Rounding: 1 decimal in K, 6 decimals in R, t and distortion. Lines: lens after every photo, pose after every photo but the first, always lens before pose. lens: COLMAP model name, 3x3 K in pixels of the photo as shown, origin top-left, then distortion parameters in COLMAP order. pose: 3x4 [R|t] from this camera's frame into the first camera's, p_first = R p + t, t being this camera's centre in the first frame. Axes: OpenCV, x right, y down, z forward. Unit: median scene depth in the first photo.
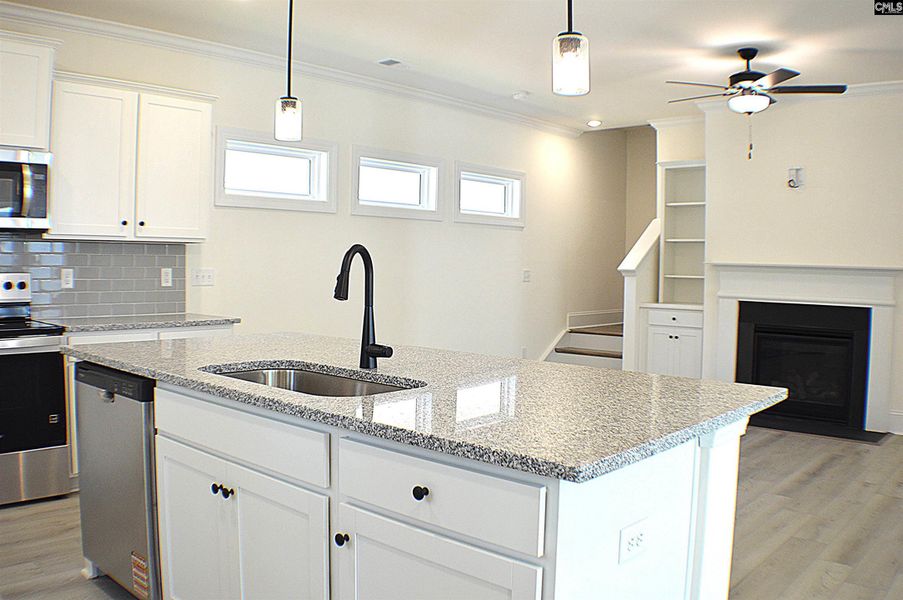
lens RADIAL K [[765.0, 0, 451.5], [0, 765.0, 300.0], [0, 0, 1]] dist [-0.185441, 0.006946]
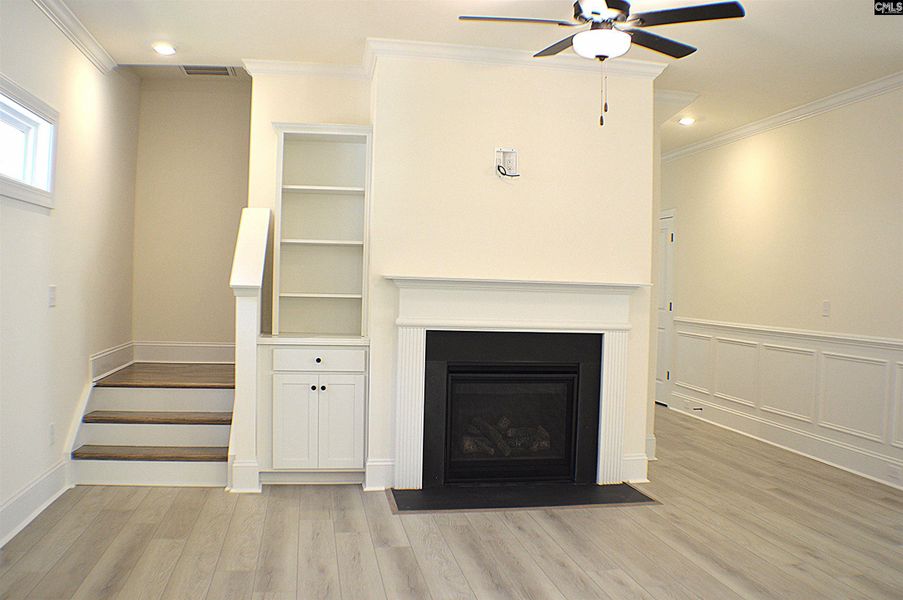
lens RADIAL K [[765.0, 0, 451.5], [0, 765.0, 300.0], [0, 0, 1]] dist [-0.185441, 0.006946]
pose [[0.613945, -0.015630, 0.789194, -0.163033], [0.022679, 0.999740, 0.002157, -0.027339], [-0.789023, 0.016574, 0.614140, 0.511689]]
